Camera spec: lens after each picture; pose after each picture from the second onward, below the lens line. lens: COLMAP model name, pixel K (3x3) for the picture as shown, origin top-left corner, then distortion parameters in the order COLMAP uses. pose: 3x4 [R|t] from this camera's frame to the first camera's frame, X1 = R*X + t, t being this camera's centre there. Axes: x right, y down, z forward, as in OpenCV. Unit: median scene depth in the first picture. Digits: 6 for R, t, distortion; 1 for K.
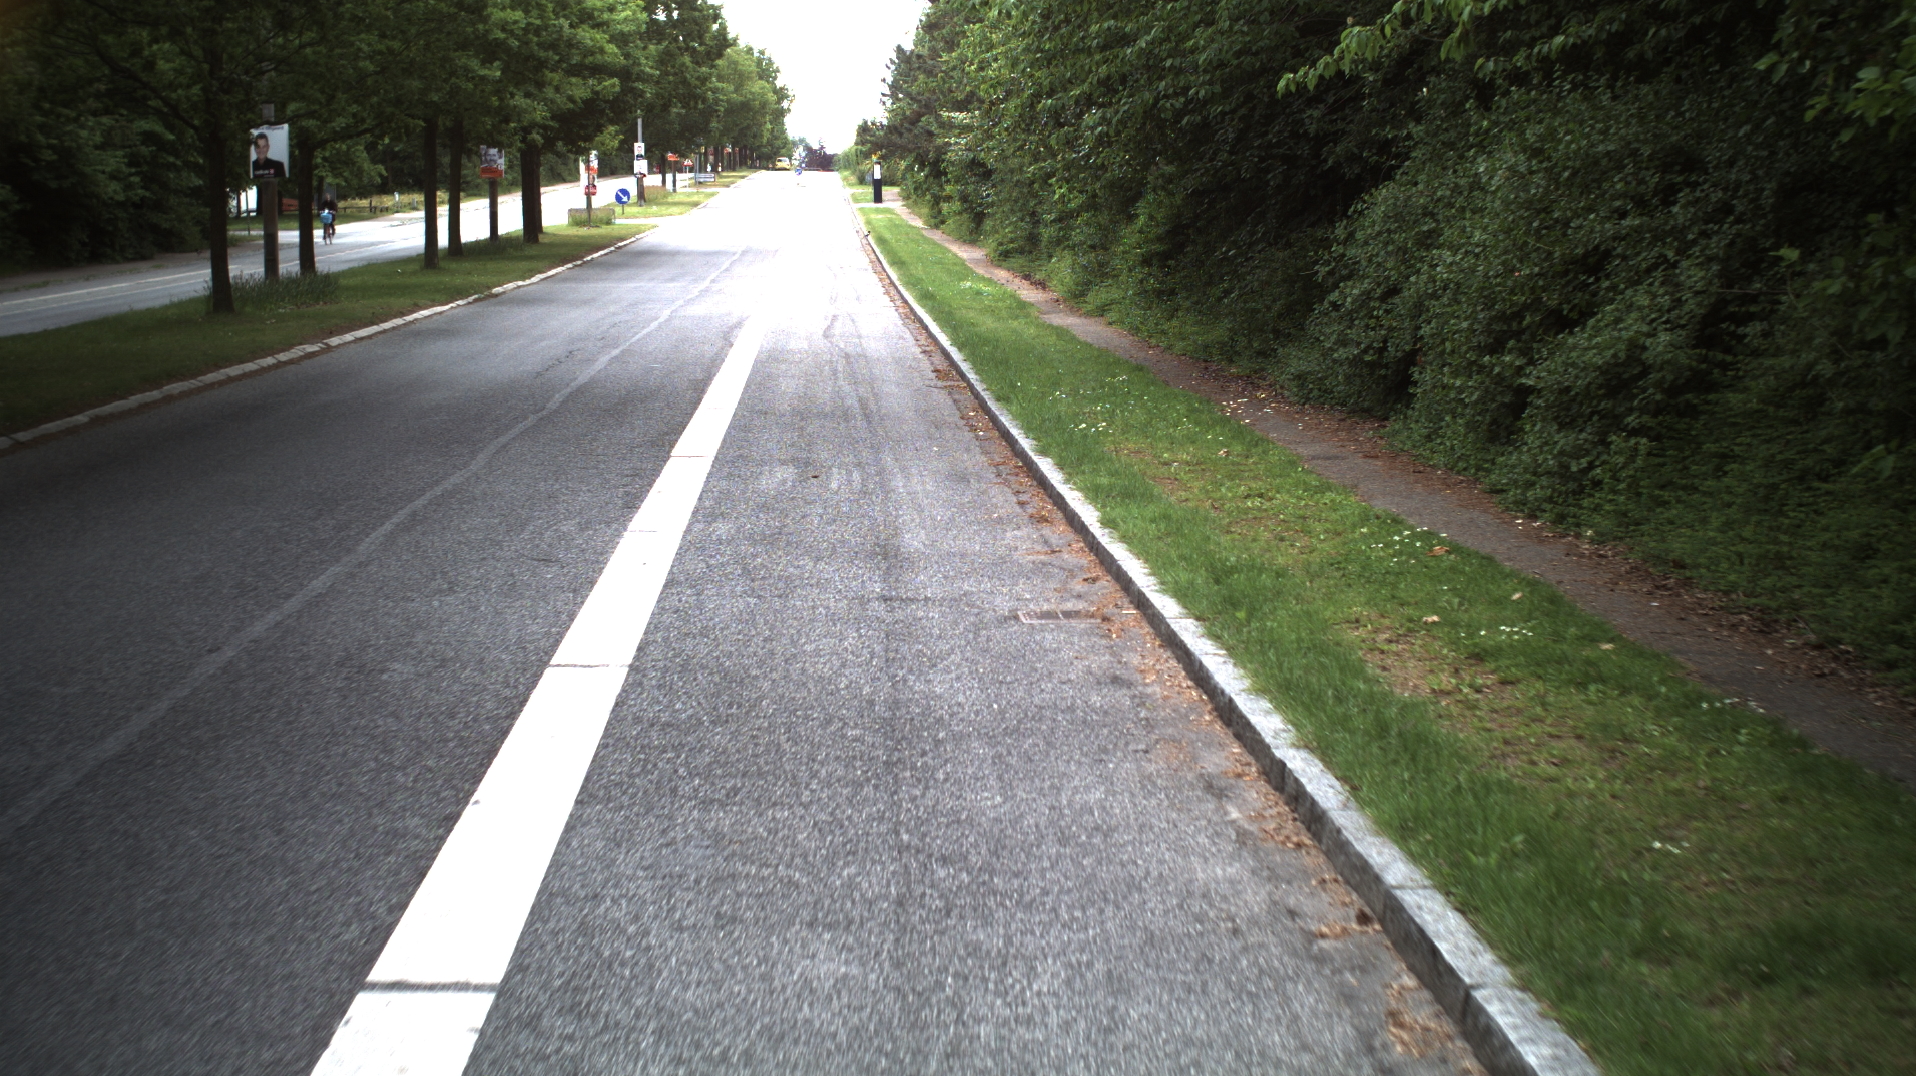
lens RADIAL K [[3315.1, 0, 958.0], [0, 3315.1, 538.0], [0, 0, 1]] dist [-0.273921, 0.282739]
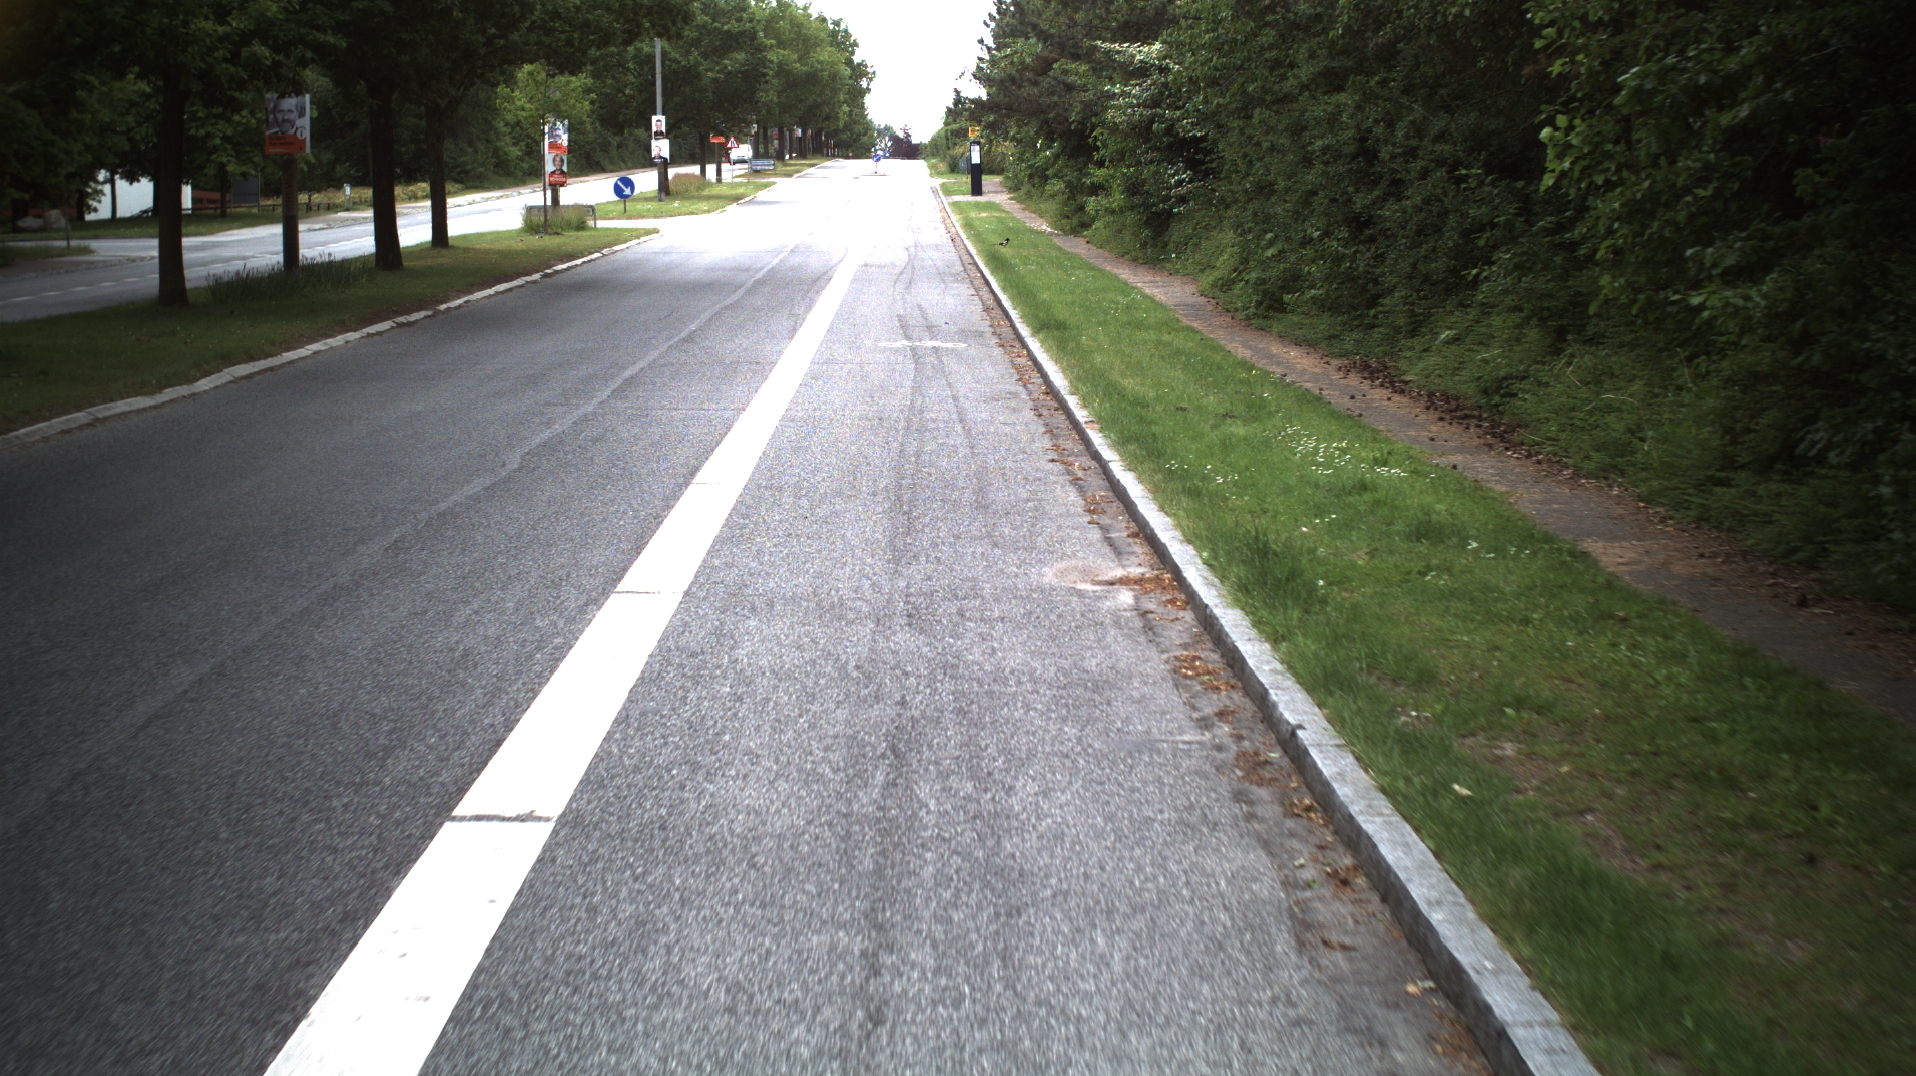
lens RADIAL K [[3315.1, 0, 958.0], [0, 3315.1, 538.0], [0, 0, 1]] dist [-0.273921, 0.282739]
pose [[0.999646, -0.001618, -0.026554, -0.021314], [0.001683, 0.999996, 0.002432, -0.061484], [0.026550, -0.002476, 0.999644, 0.602140]]
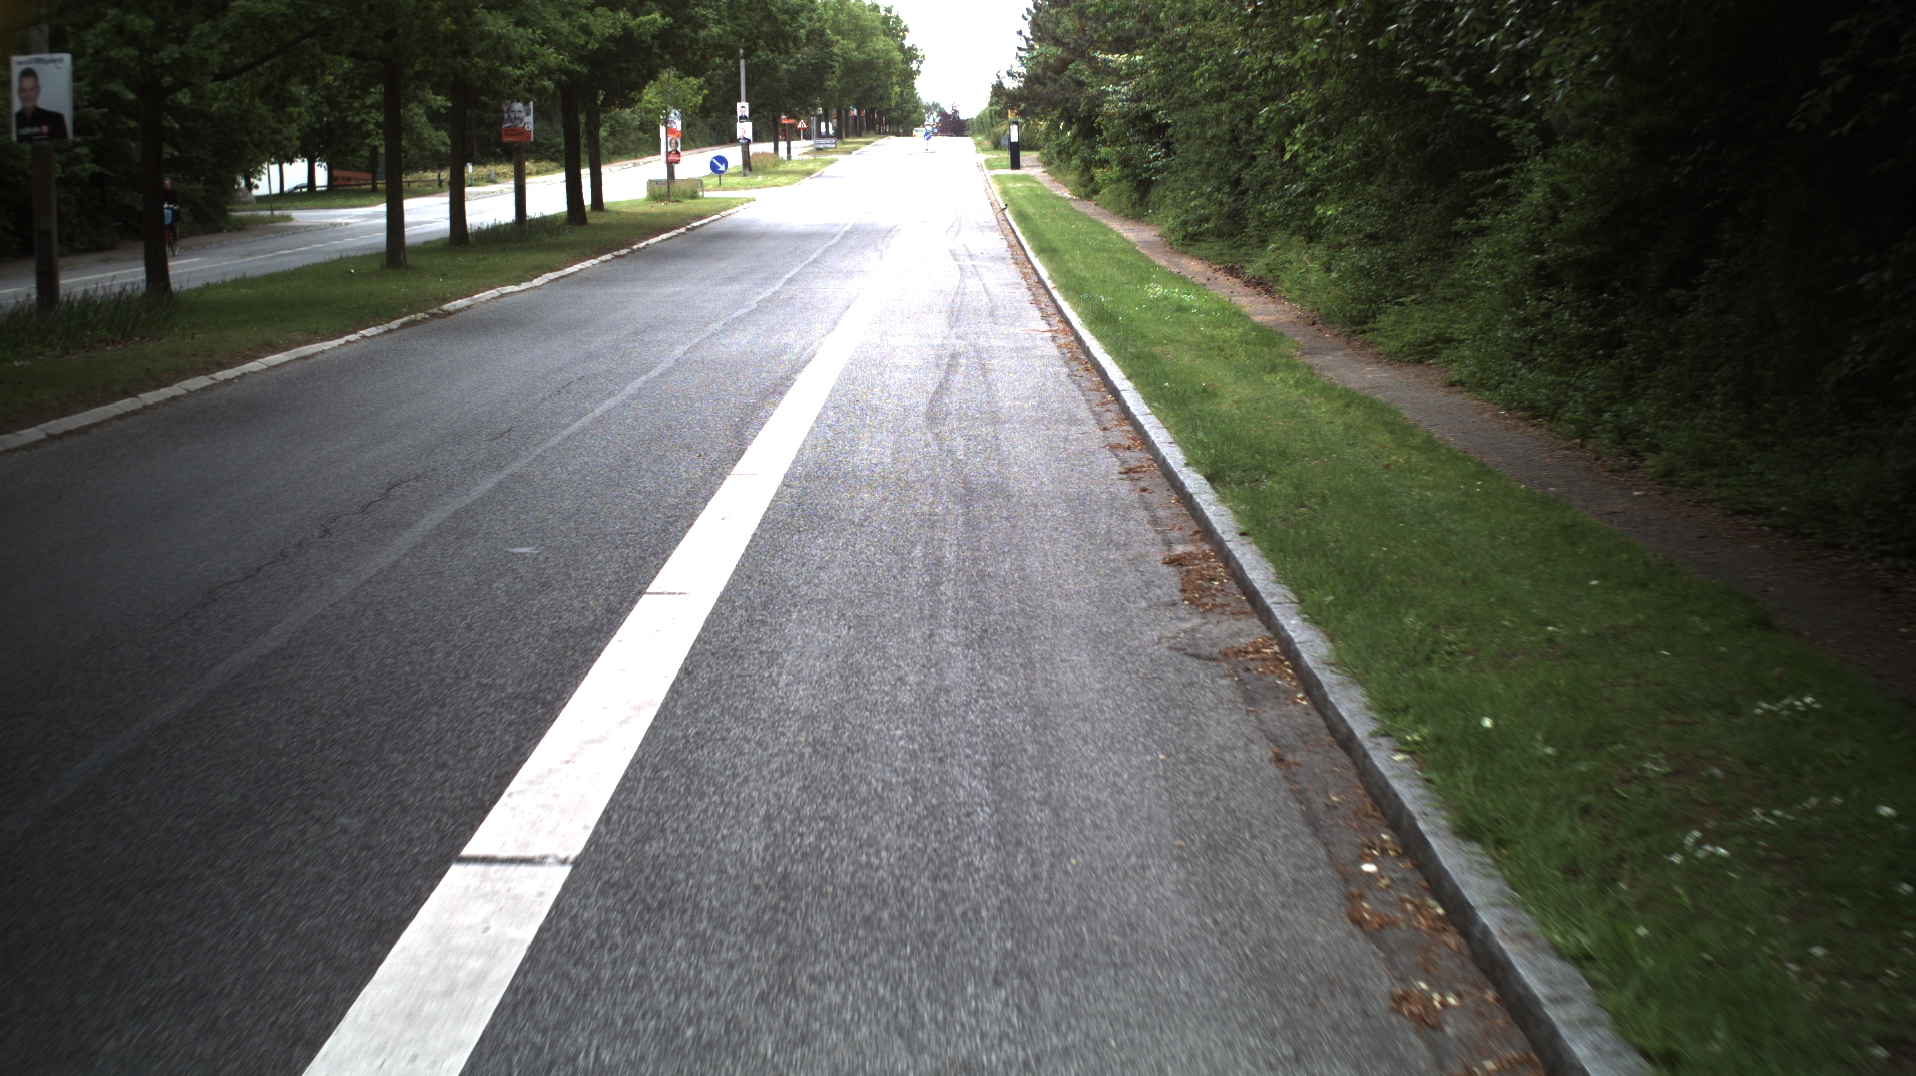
lens RADIAL K [[3315.1, 0, 958.0], [0, 3315.1, 538.0], [0, 0, 1]] dist [-0.273921, 0.282739]
pose [[0.999096, -0.007546, -0.041824, -0.008706], [0.007965, 0.999920, 0.009856, -0.030335], [0.041746, -0.010180, 0.999076, 0.301618]]
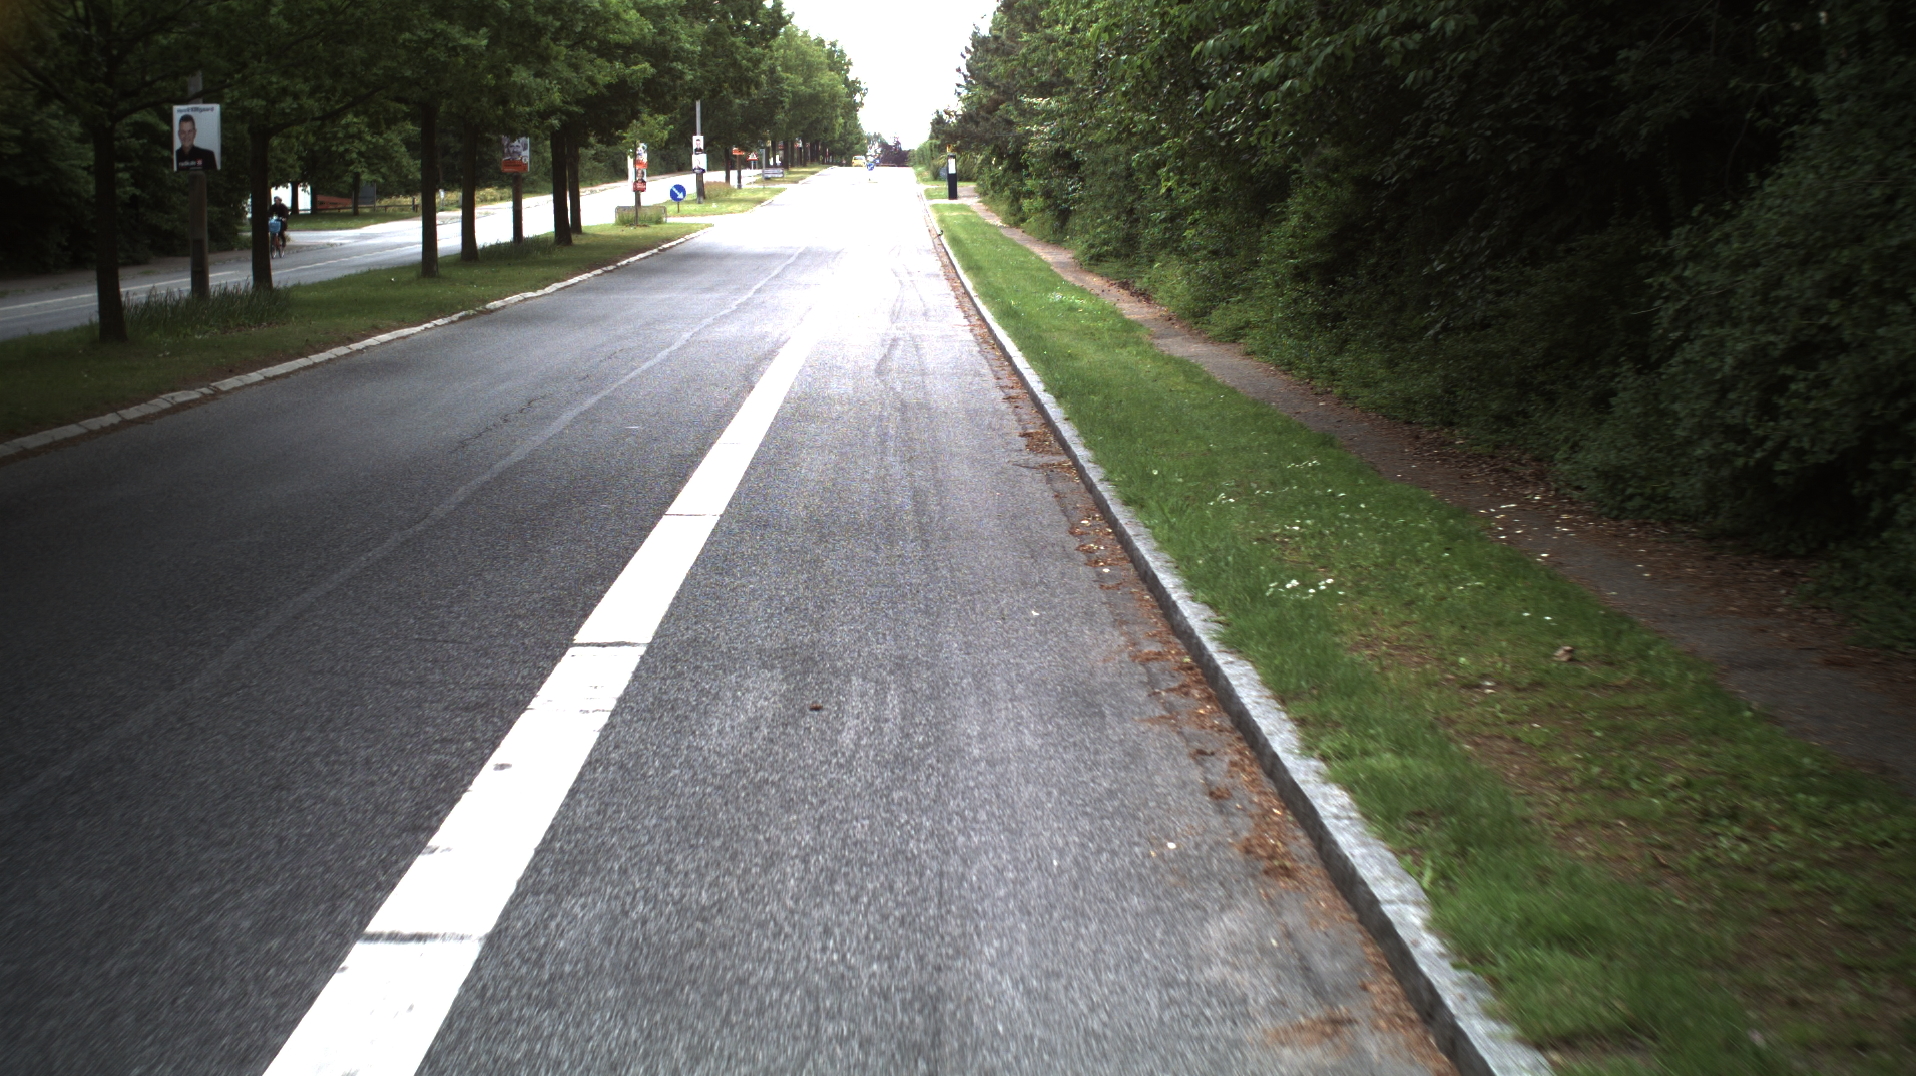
lens RADIAL K [[3315.1, 0, 958.0], [0, 3315.1, 538.0], [0, 0, 1]] dist [-0.273921, 0.282739]
pose [[0.999727, -0.001358, -0.023316, -0.002447], [0.001383, 0.999999, 0.001040, -0.015155], [0.023315, -0.001072, 0.999728, 0.150930]]
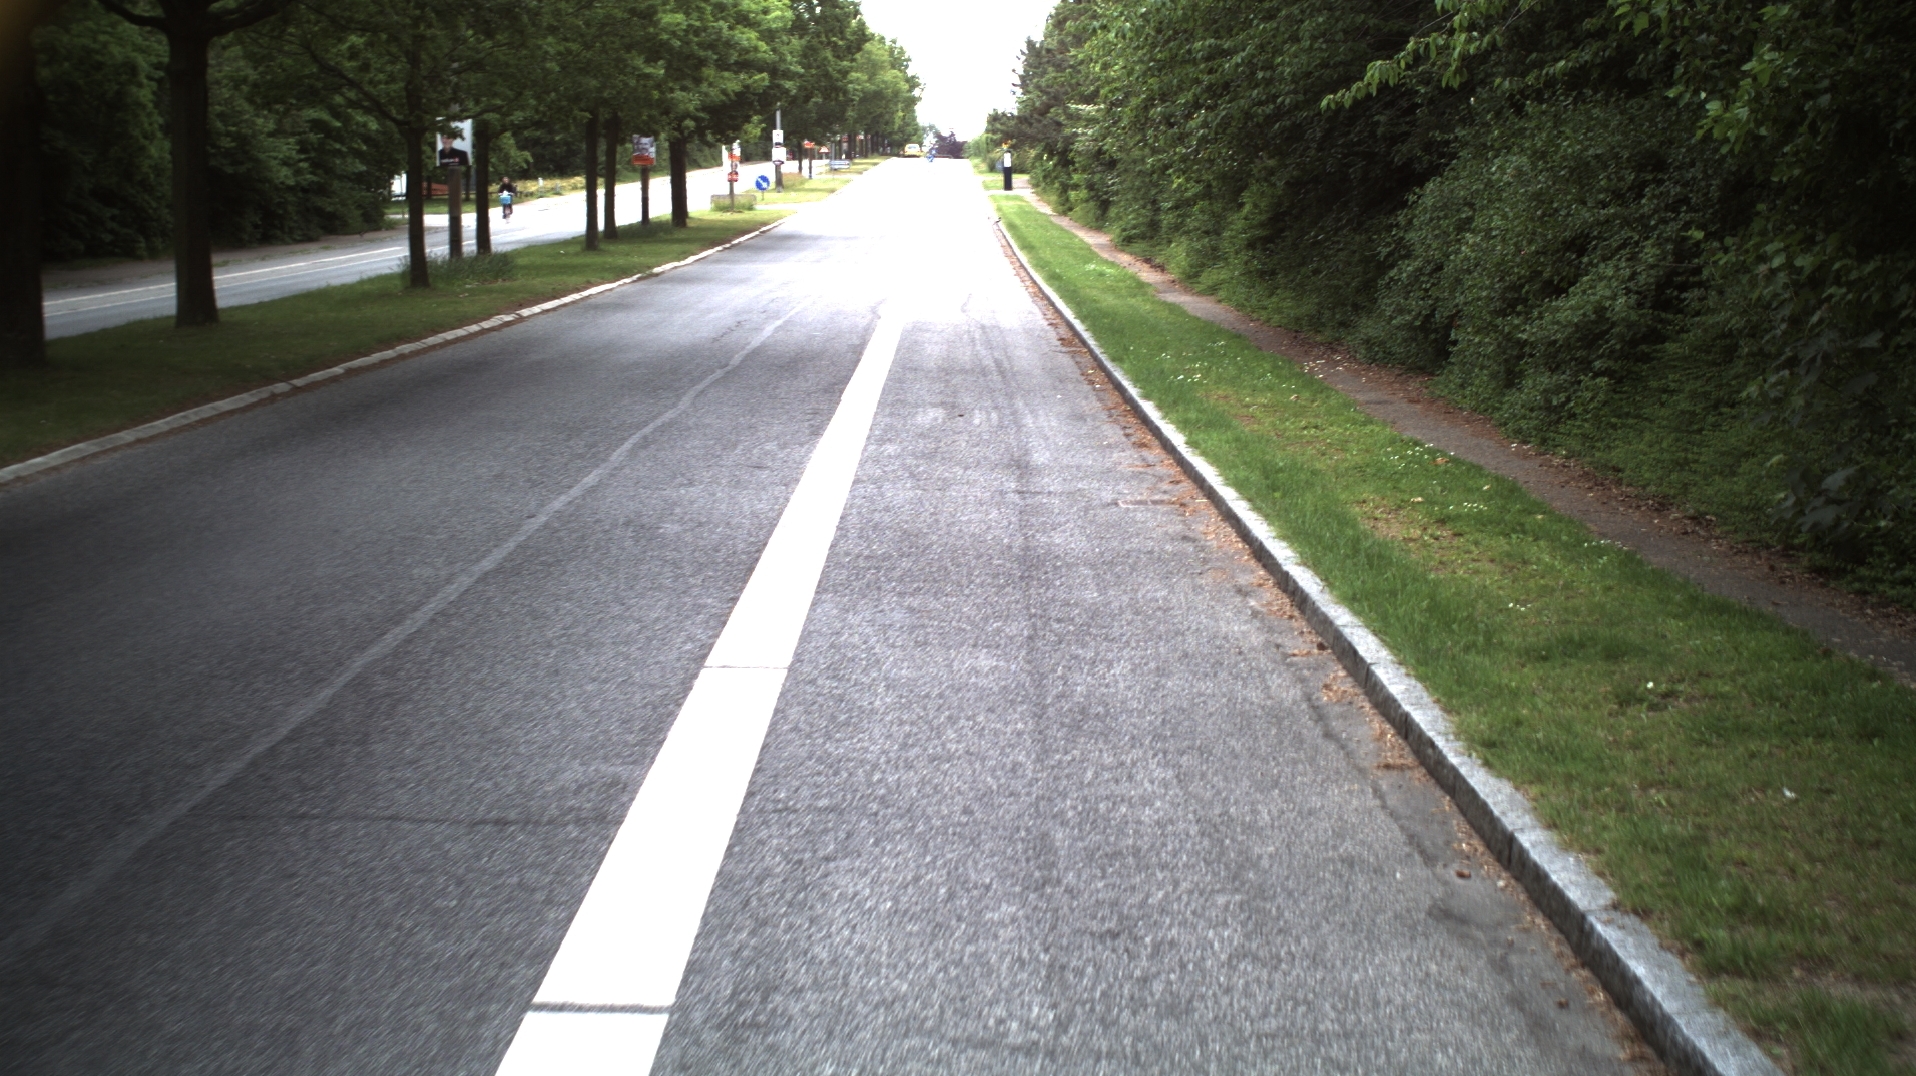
lens RADIAL K [[3315.1, 0, 958.0], [0, 3315.1, 538.0], [0, 0, 1]] dist [-0.273921, 0.282739]
pose [[0.999241, 0.006520, -0.038400, 0.001092], [-0.006368, 0.999971, 0.004078, 0.007156], [0.038426, -0.003830, 0.999254, -0.074690]]
